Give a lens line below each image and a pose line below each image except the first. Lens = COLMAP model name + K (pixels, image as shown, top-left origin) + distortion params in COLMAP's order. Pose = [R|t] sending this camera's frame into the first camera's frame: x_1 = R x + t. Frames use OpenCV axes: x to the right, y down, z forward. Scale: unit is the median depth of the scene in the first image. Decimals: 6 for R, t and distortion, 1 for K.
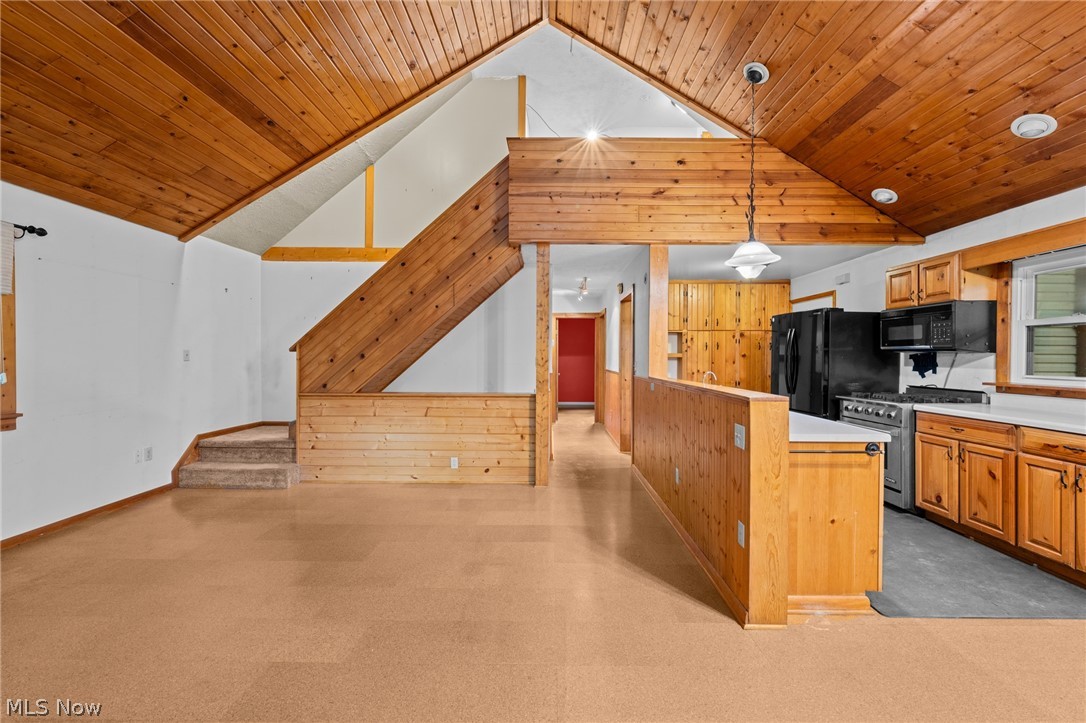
lens RADIAL K [[439.6, 0, 546.5], [0, 439.6, 359.1], [0, 0, 1]] dist [-0.000639, 0.000192]
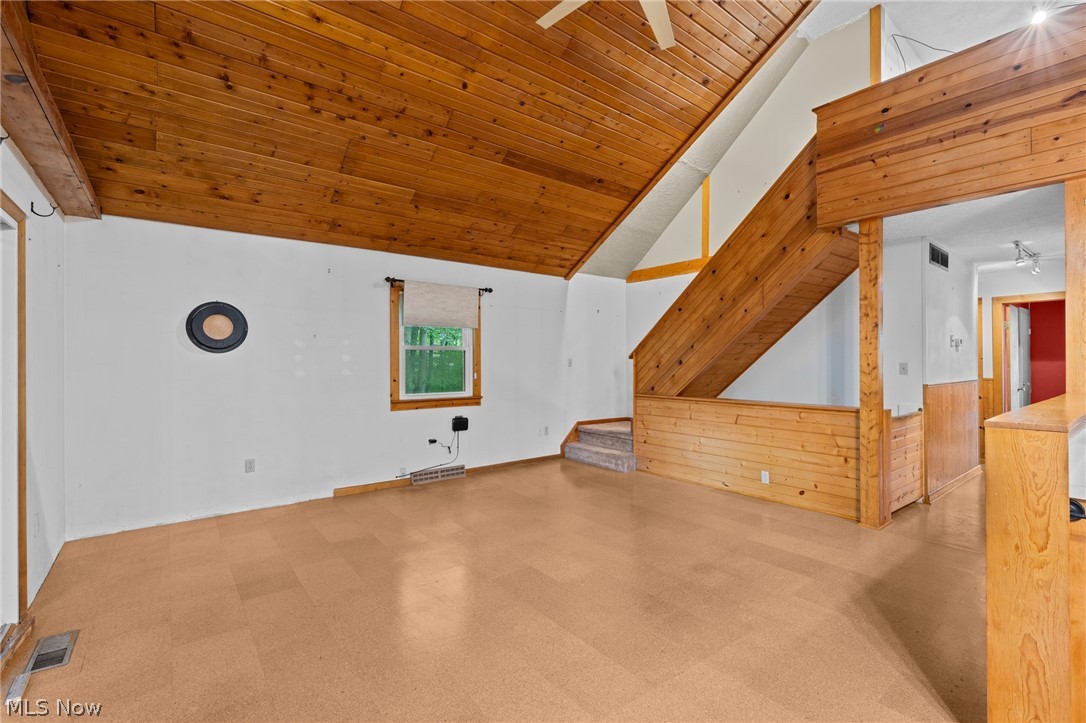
lens RADIAL K [[480.8, 0, 544.8], [0, 480.8, 359.6], [0, 0, 1]] dist [0.000963, -0.000399]
pose [[0.626956, -0.008782, -0.779006, 0.311442], [-0.001020, 0.999926, -0.012093, 0.000990], [0.779054, 0.008376, 0.626900, -0.000384]]
